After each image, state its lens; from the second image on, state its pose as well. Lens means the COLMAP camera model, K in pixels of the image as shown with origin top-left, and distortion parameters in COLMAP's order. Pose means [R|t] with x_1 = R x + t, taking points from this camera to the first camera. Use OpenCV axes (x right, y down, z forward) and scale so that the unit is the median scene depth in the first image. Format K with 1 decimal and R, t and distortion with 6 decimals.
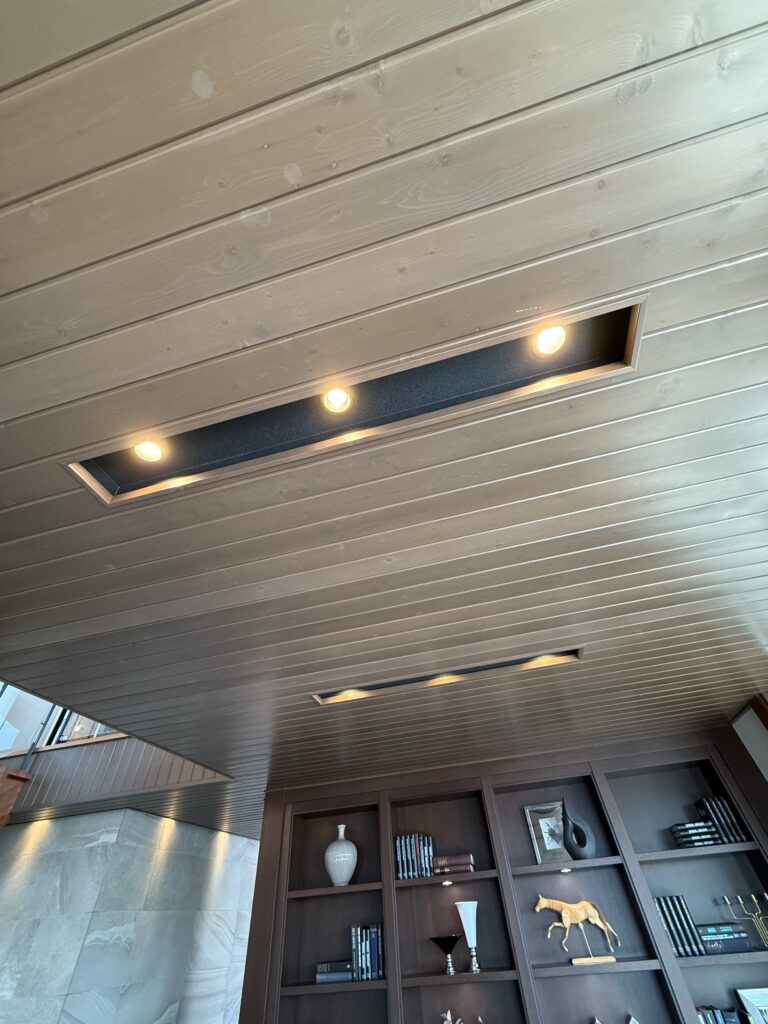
lens RADIAL K [[408.7, 0, 384.1], [0, 408.7, 506.4], [0, 0, 1]] dist [0.003859, -0.000810]
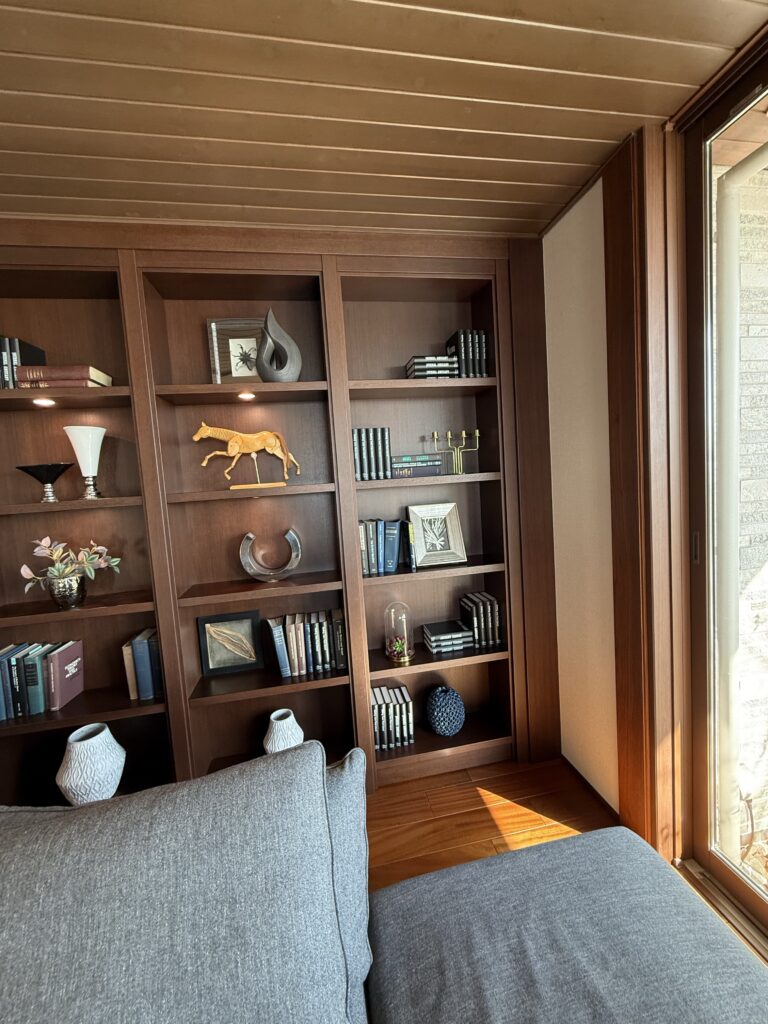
lens RADIAL K [[408.7, 0, 383.5], [0, 408.7, 510.0], [0, 0, 1]] dist [0.003859, -0.000810]
pose [[0.904267, -0.028927, 0.425987, 0.372521], [-0.301151, 0.664047, 0.684361, 0.510006], [-0.302672, -0.747131, 0.591764, 0.417126]]
